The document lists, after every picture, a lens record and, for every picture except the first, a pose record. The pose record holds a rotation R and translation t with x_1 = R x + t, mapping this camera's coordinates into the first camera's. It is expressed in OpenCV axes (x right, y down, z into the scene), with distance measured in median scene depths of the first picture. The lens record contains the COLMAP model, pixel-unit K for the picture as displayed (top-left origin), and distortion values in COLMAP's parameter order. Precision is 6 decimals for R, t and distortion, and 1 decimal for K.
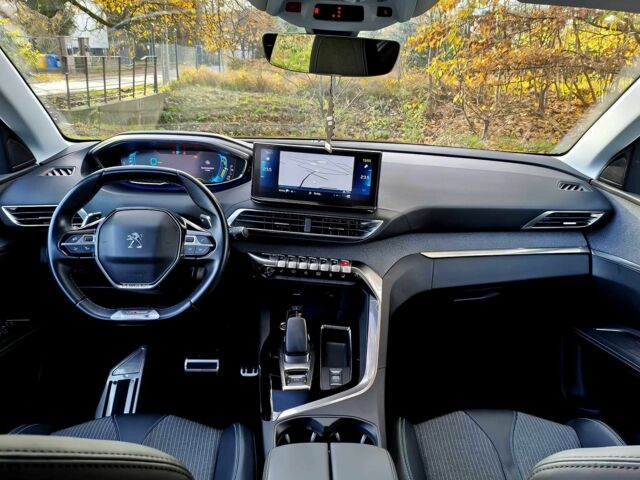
lens RADIAL K [[488.6, 0, 320.4], [0, 488.6, 247.3], [0, 0, 1]] dist [0.021828, -0.003618]
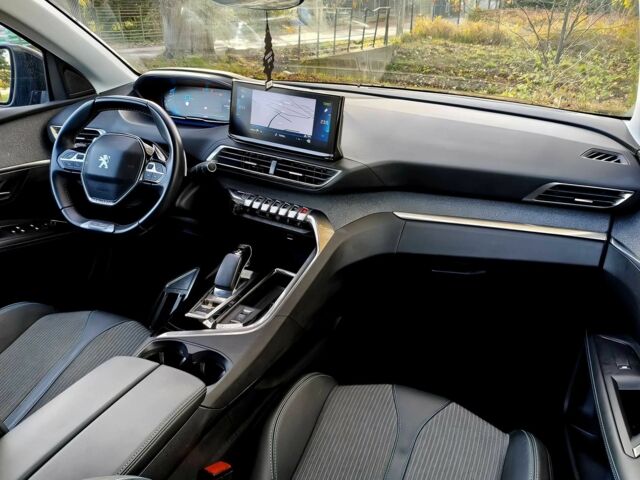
lens RADIAL K [[491.9, 0, 320.0], [0, 491.9, 240.0], [0, 0, 1]] dist [0.004086, -0.000236]
pose [[0.922174, 0.155304, -0.354225, 0.447339], [-0.129254, 0.986933, 0.096210, -0.008048], [0.364538, -0.042938, 0.930198, 0.098956]]
